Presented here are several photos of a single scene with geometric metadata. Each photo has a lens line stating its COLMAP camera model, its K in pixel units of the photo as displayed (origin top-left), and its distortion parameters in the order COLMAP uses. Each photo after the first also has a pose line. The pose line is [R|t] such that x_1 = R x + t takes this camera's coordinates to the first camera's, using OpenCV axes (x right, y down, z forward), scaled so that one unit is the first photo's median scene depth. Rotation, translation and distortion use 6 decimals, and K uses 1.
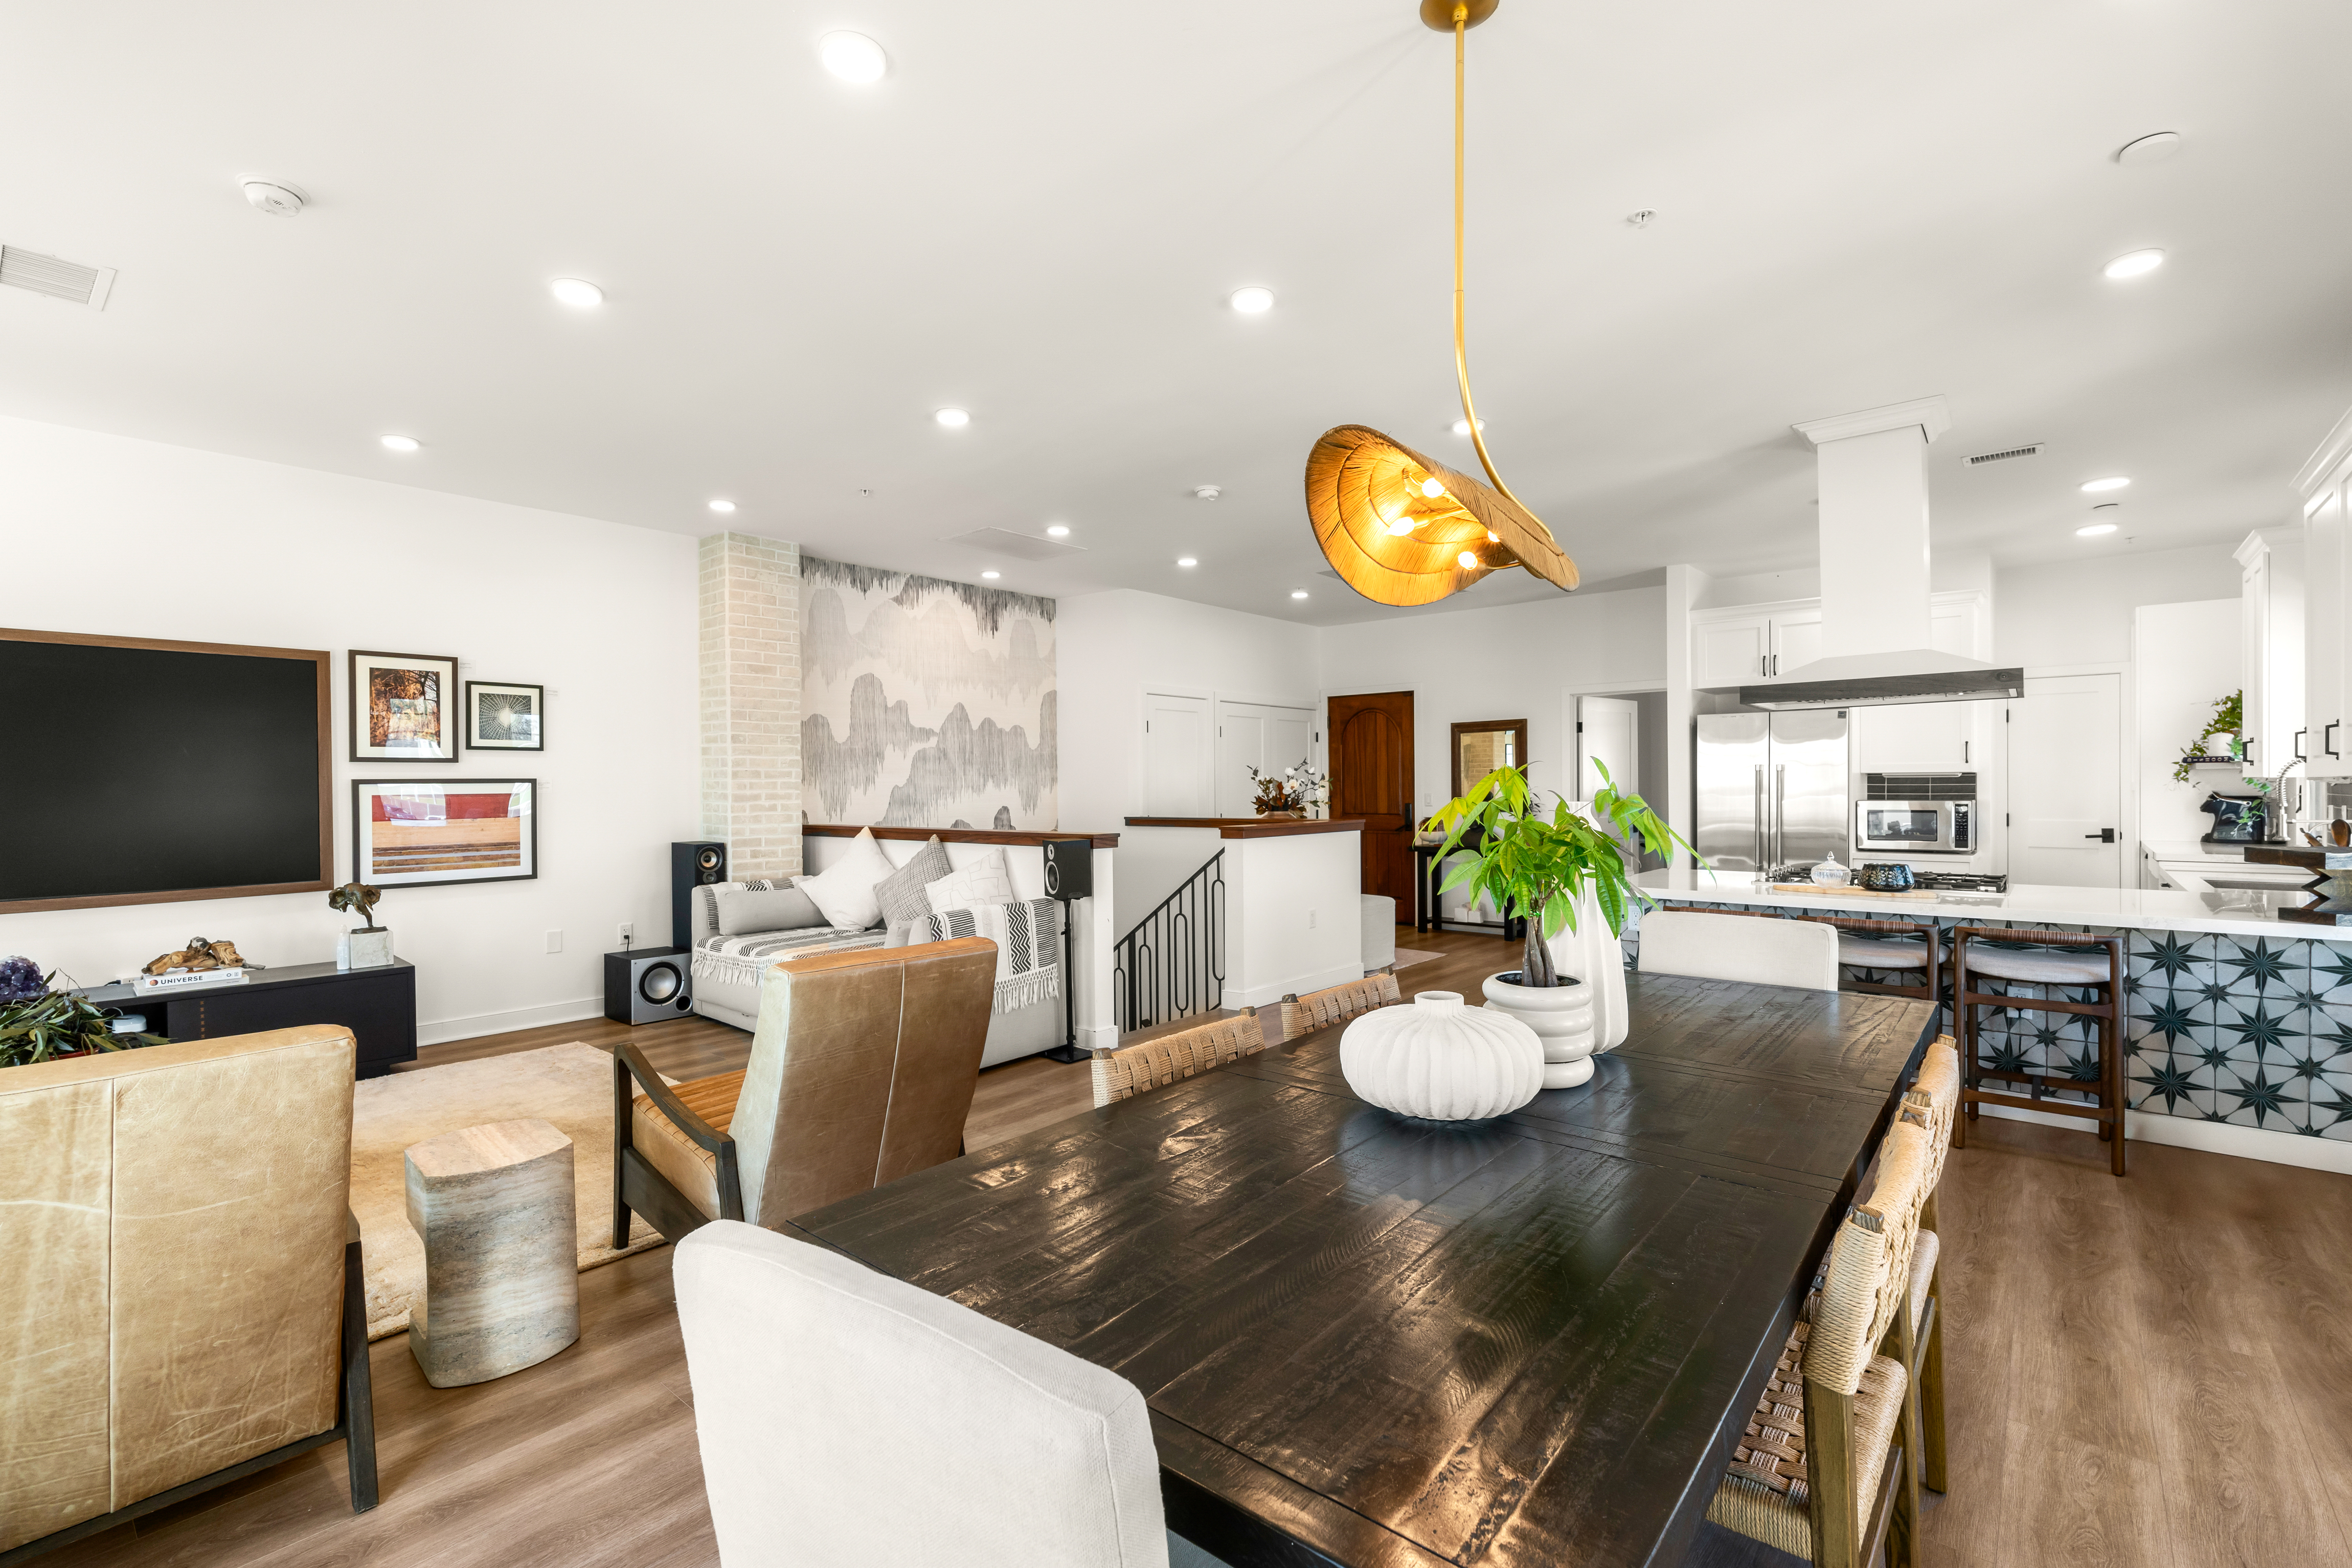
lens RADIAL K [[1035.8, 0, 1179.3], [0, 1035.8, 791.2], [0, 0, 1]] dist [-0.003062, 0.000971]
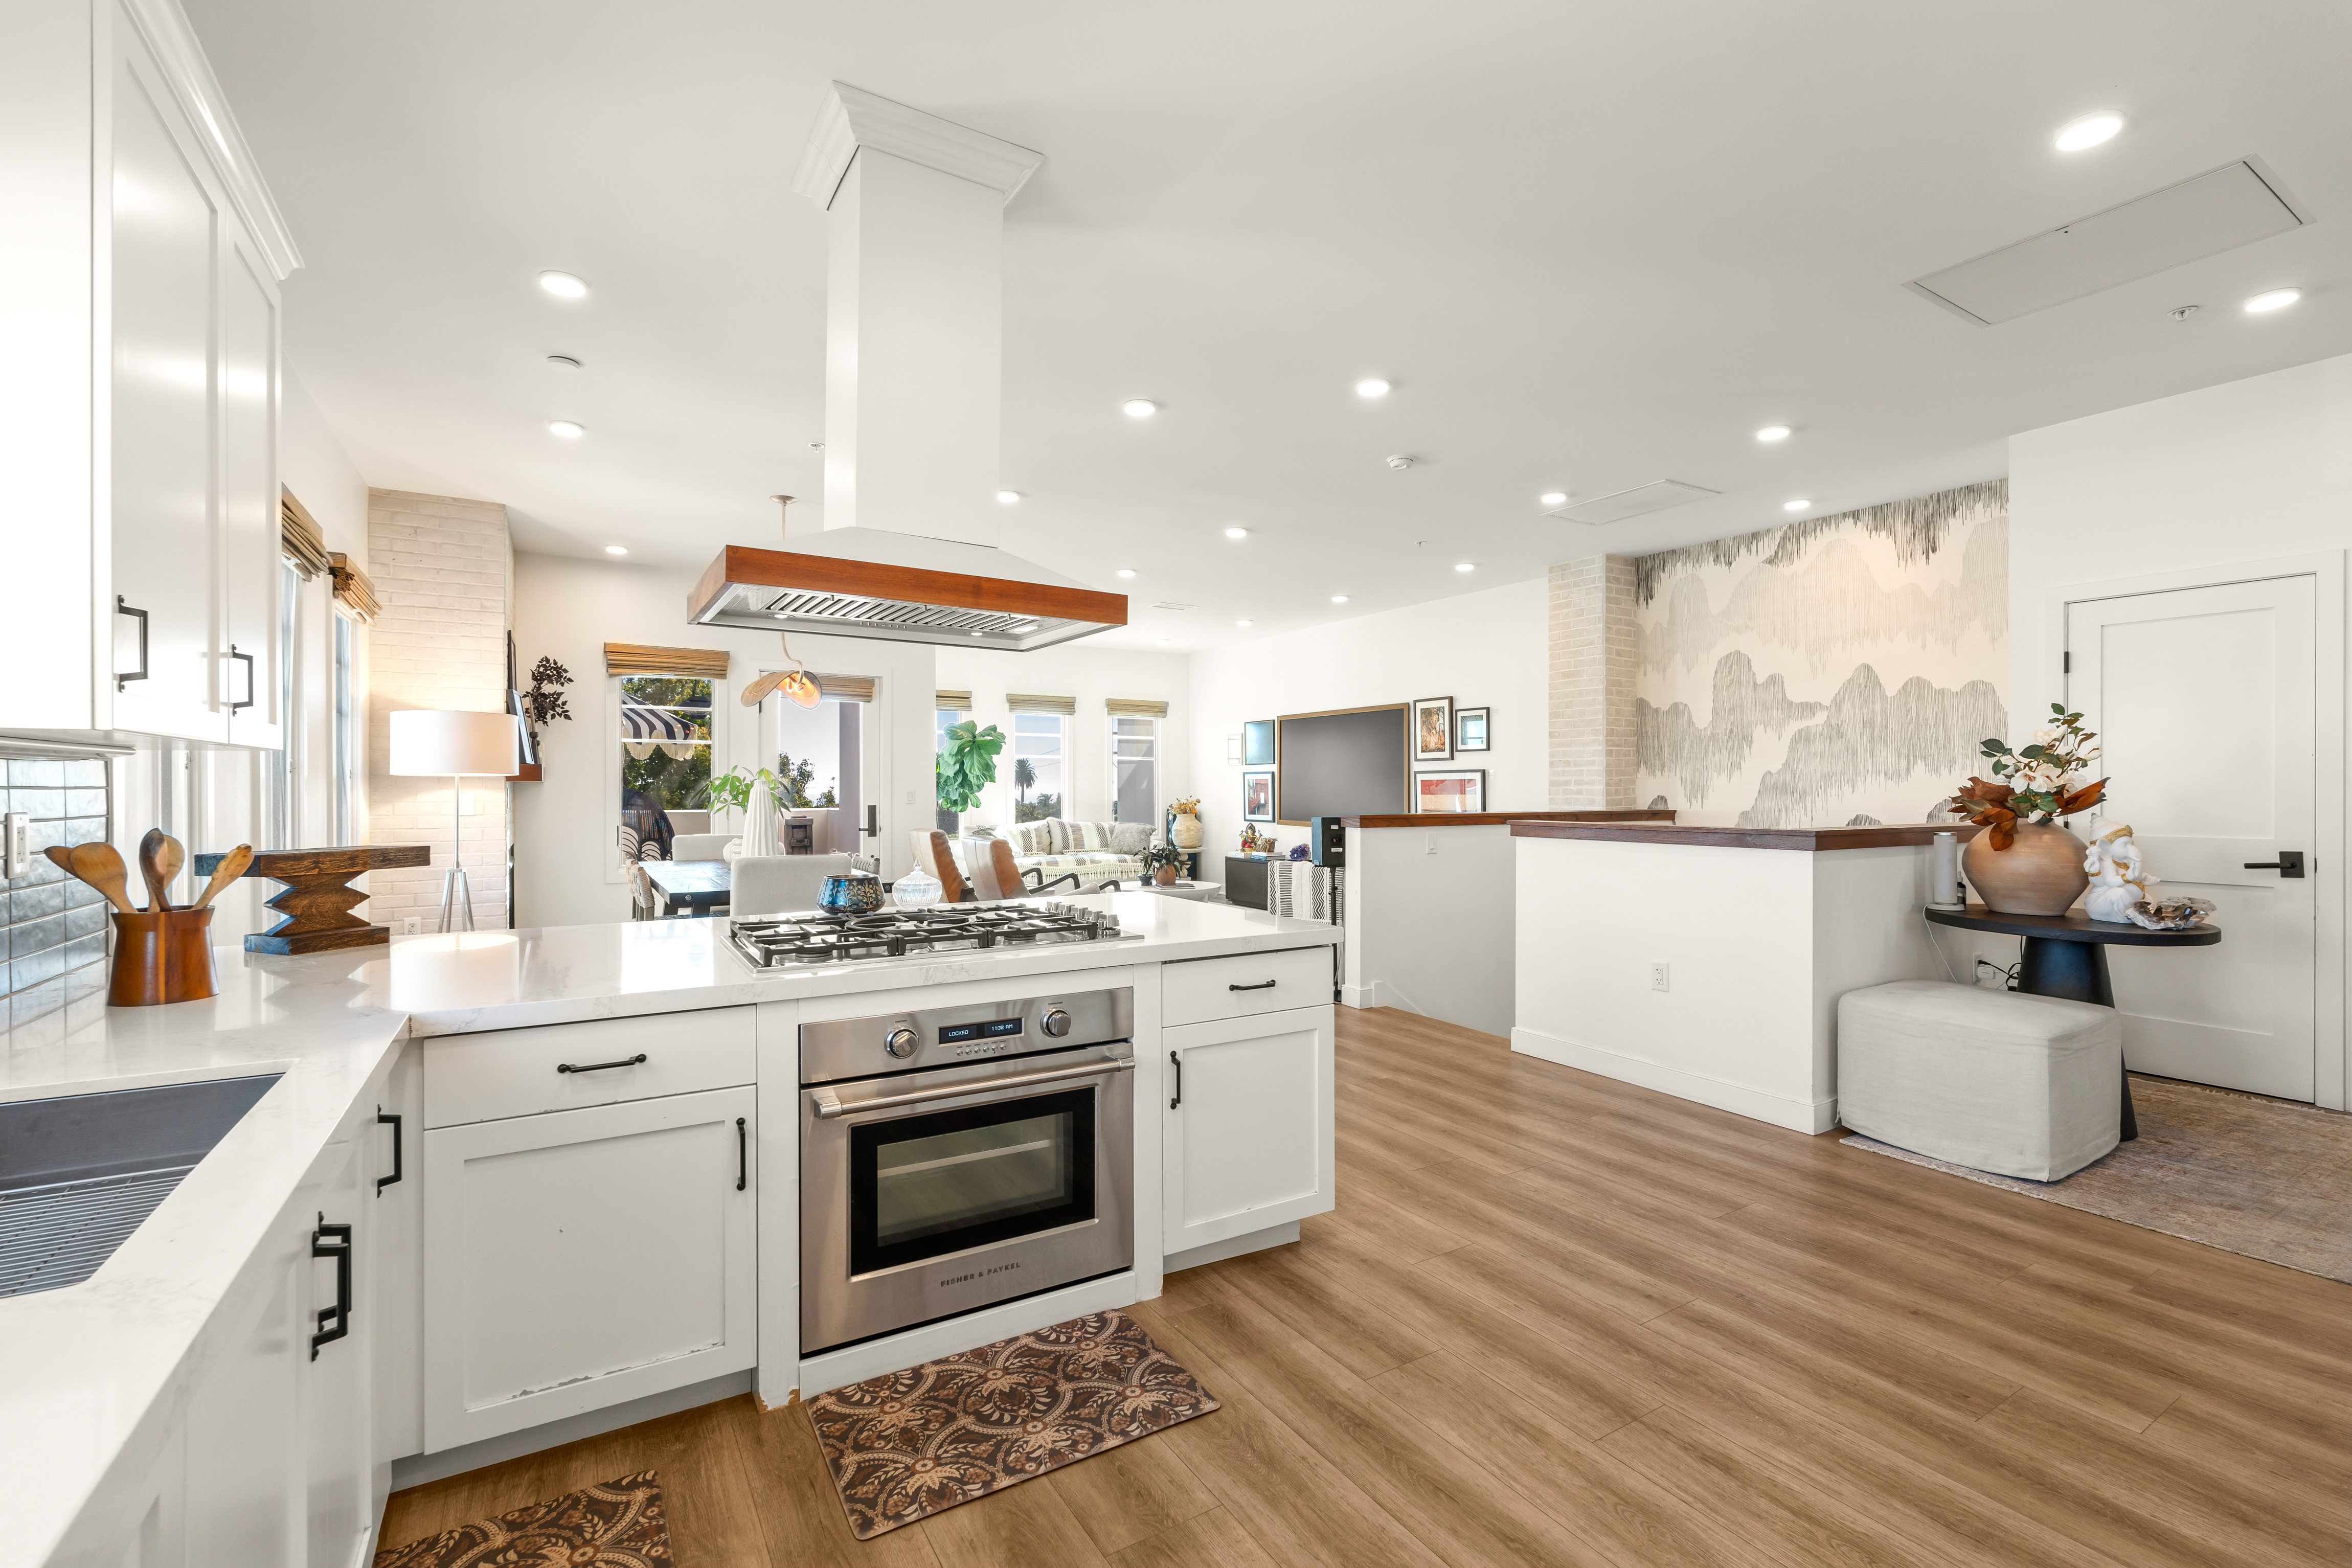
lens RADIAL K [[1035.8, 0, 1179.3], [0, 1035.8, 791.2], [0, 0, 1]] dist [-0.003062, 0.000971]
pose [[-0.313678, 0.011781, -0.949456, 0.852459], [-0.001373, 0.999916, 0.012861, 0.000789], [0.949528, 0.005338, -0.313636, 0.944878]]
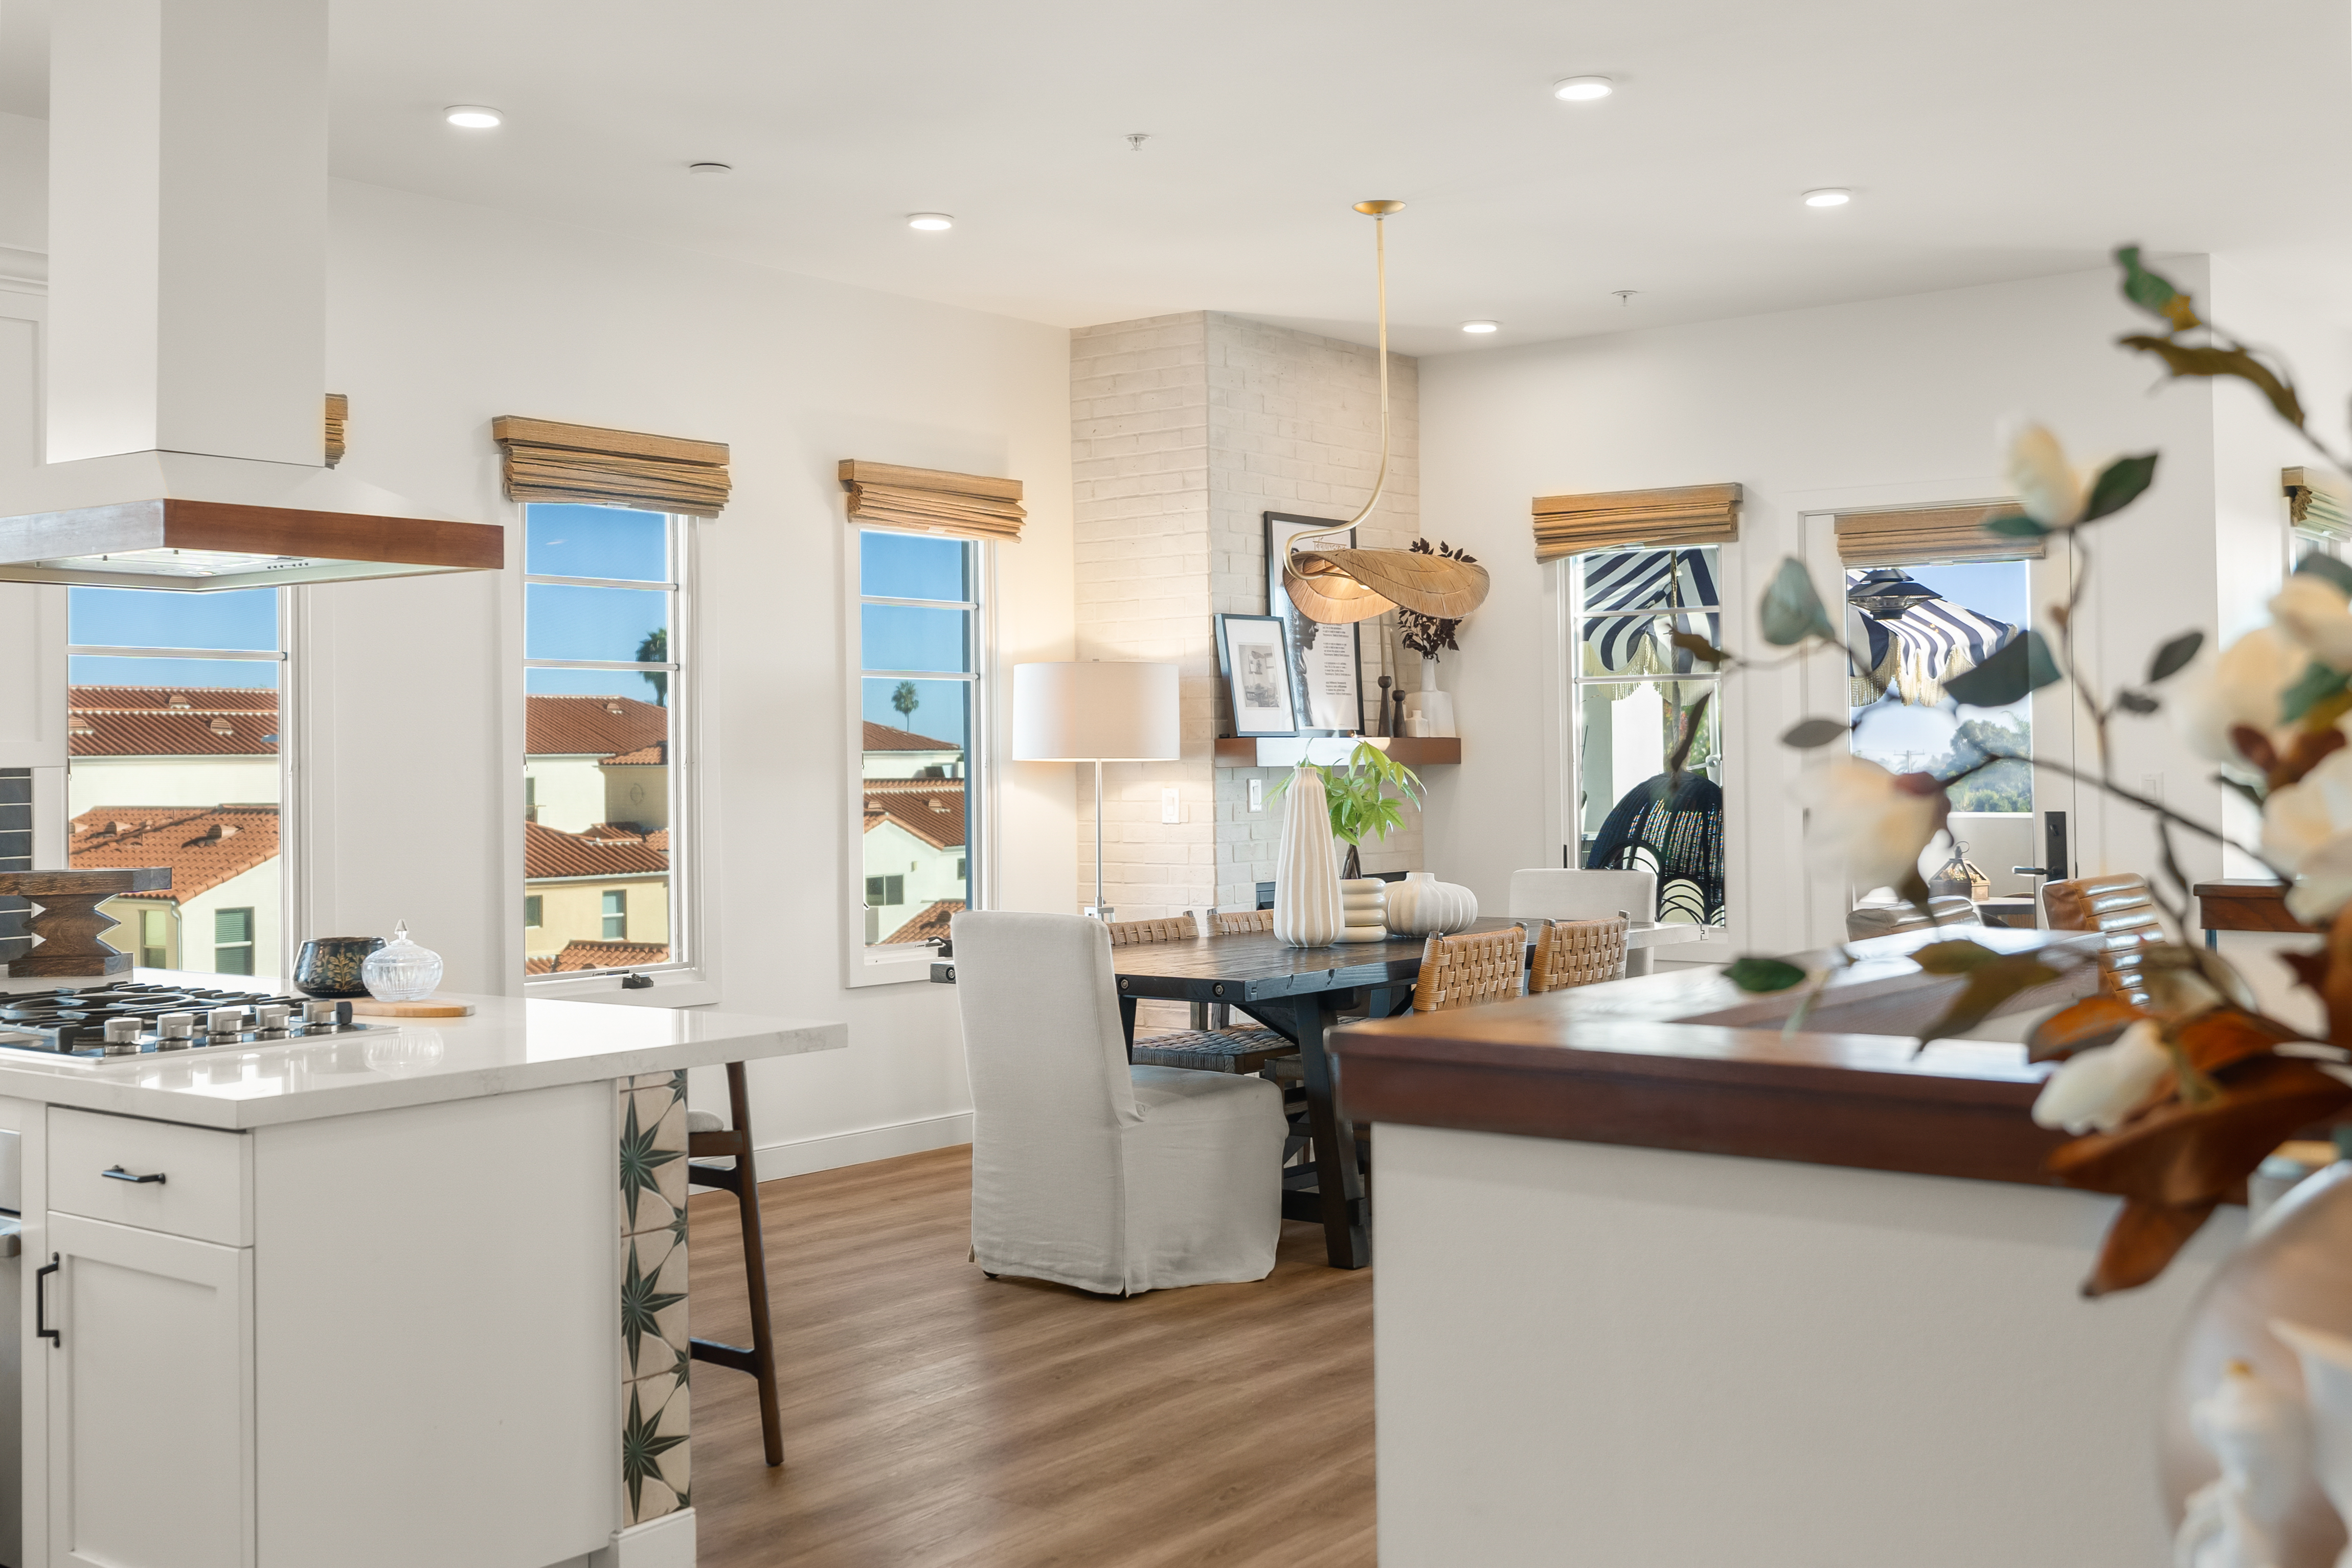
lens RADIAL K [[2460.3, 0, 1177.8], [0, 2460.3, 717.8], [0, 0, 1]] dist [-0.005499, -0.002226]
pose [[-0.998798, 0.020787, -0.044400, 0.232053], [0.021326, 0.999704, -0.011717, -0.007259], [0.044143, -0.012650, -0.998945, 1.410569]]
